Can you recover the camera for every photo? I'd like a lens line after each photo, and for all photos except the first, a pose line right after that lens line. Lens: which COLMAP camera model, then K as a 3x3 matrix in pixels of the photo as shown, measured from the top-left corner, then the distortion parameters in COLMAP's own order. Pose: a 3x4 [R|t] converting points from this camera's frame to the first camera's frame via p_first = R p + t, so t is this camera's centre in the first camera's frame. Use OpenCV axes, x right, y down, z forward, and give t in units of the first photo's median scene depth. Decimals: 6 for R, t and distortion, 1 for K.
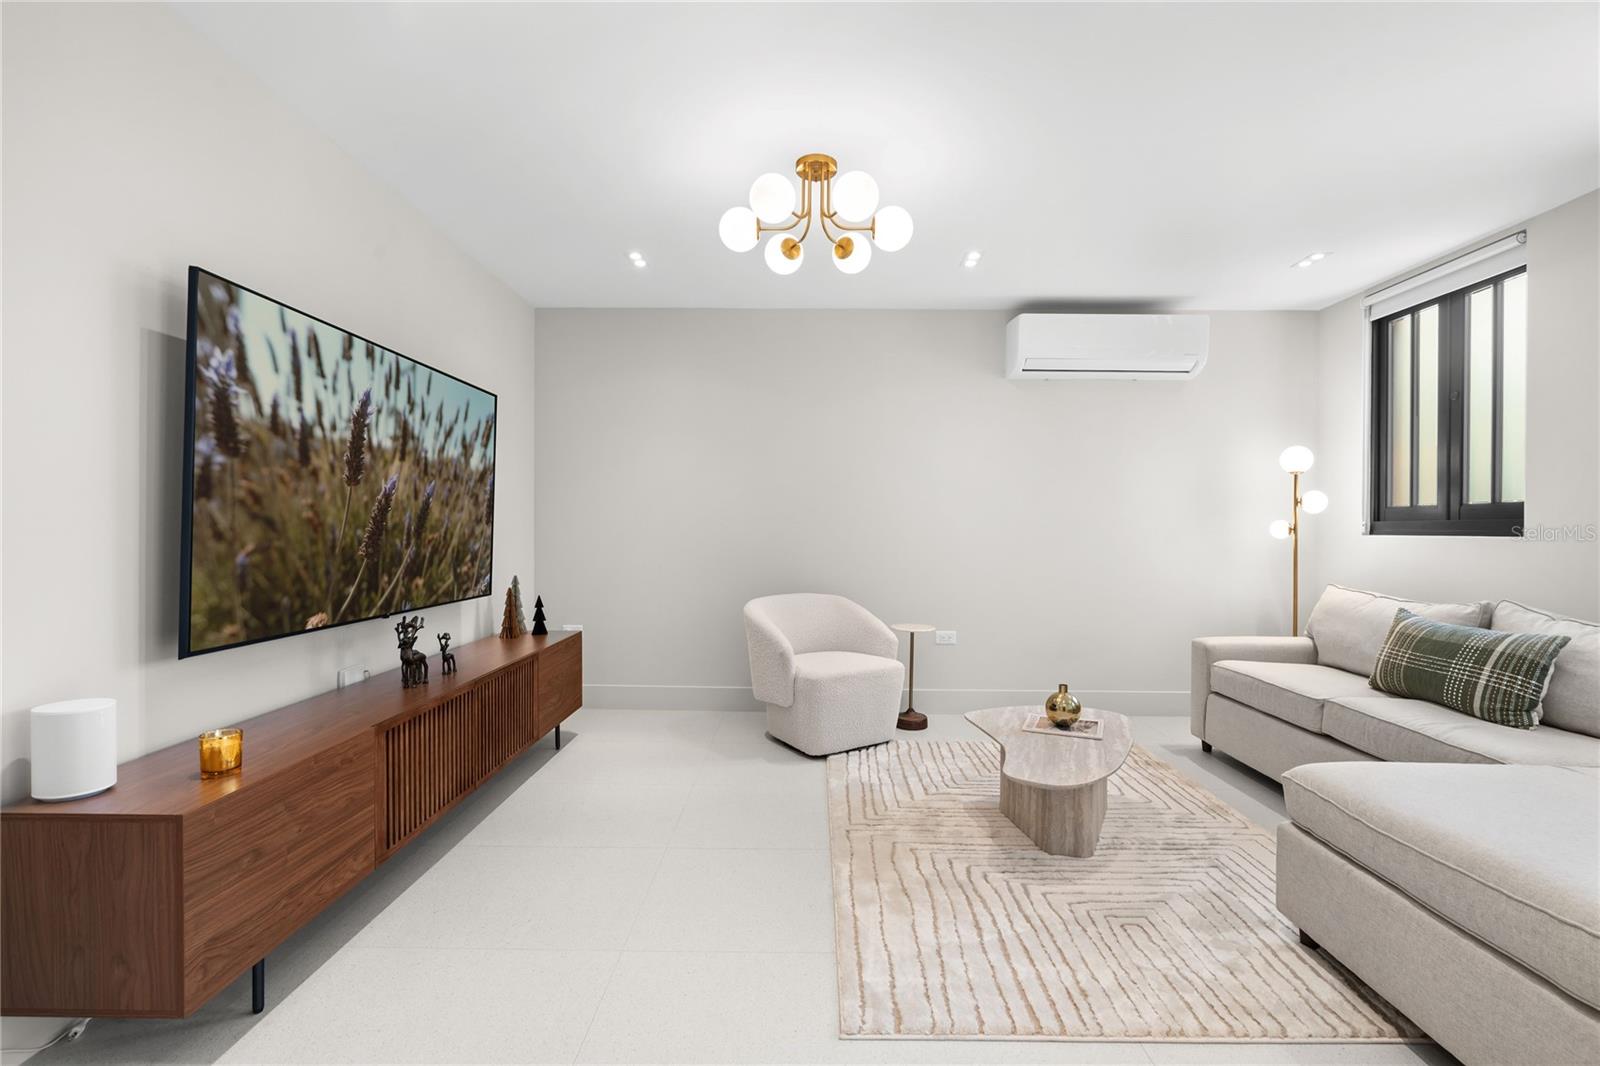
lens RADIAL K [[729.3, 0, 798.4], [0, 729.3, 522.6], [0, 0, 1]] dist [-0.001789, 0.000306]
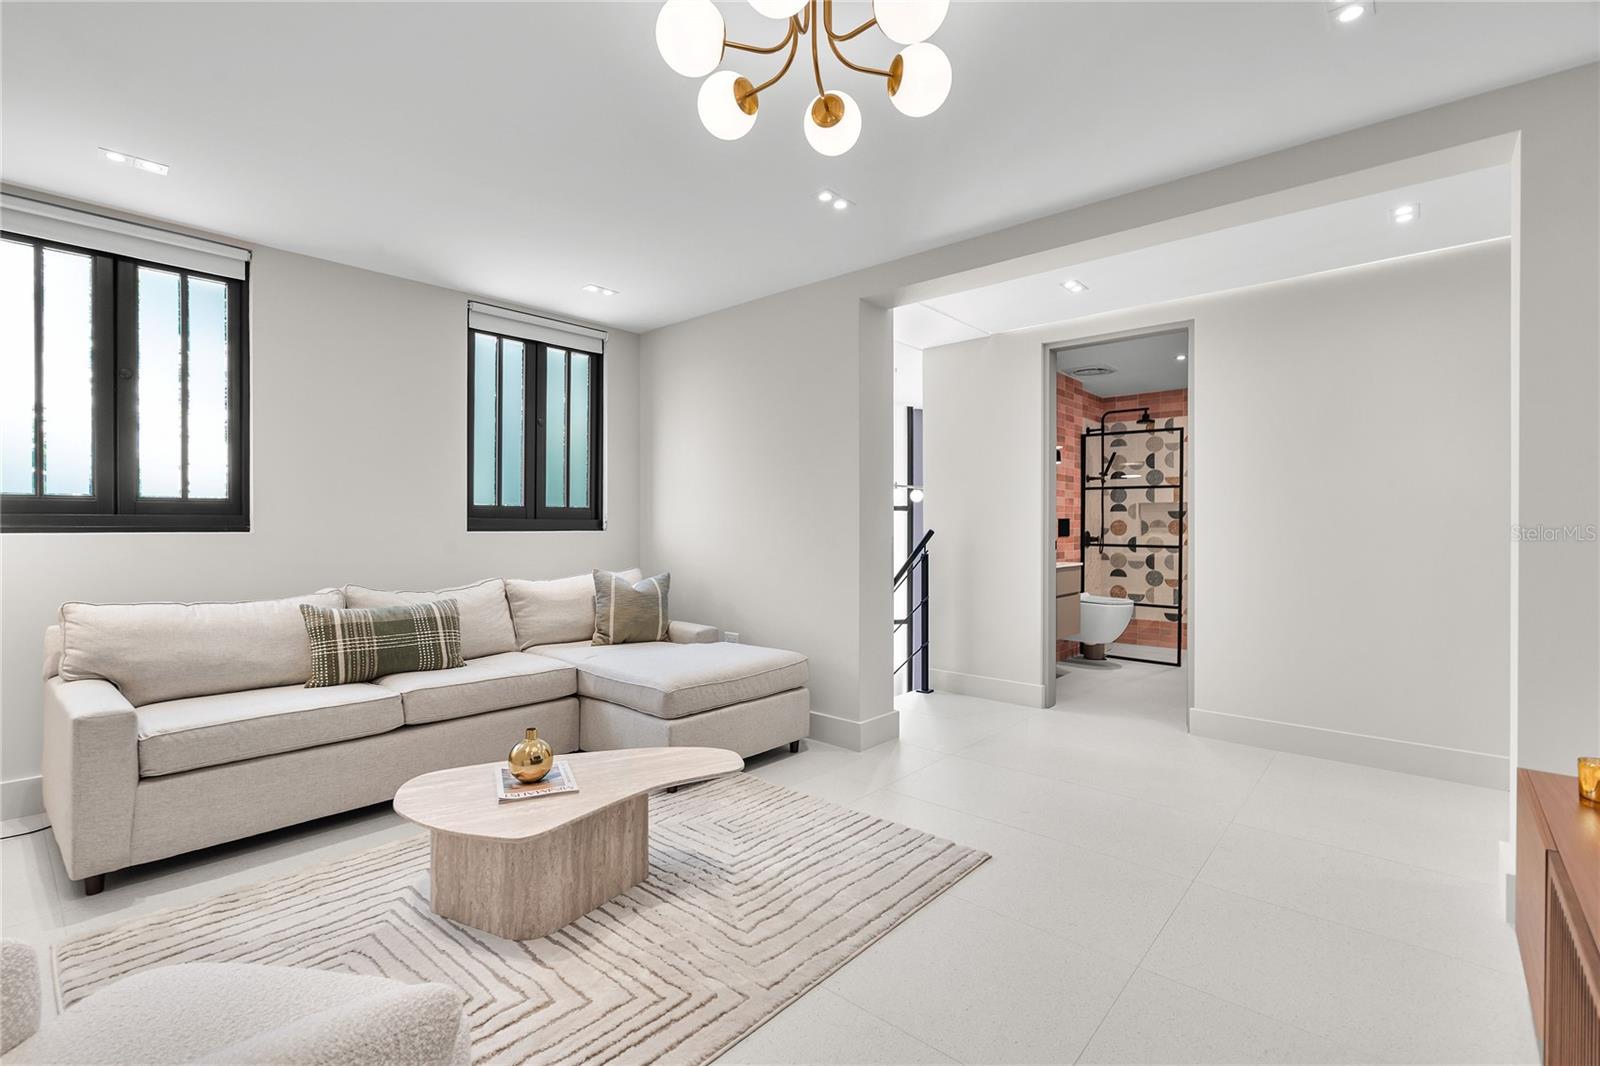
lens RADIAL K [[755.2, 0, 800.0], [0, 755.2, 533.0], [0, 0, 1]] dist [-0.041778, 0.000027]
pose [[-0.780940, -0.006011, 0.624577, -0.387877], [-0.002944, 0.999978, 0.005942, 0.013347], [-0.624599, 0.002802, -0.780941, 1.589168]]
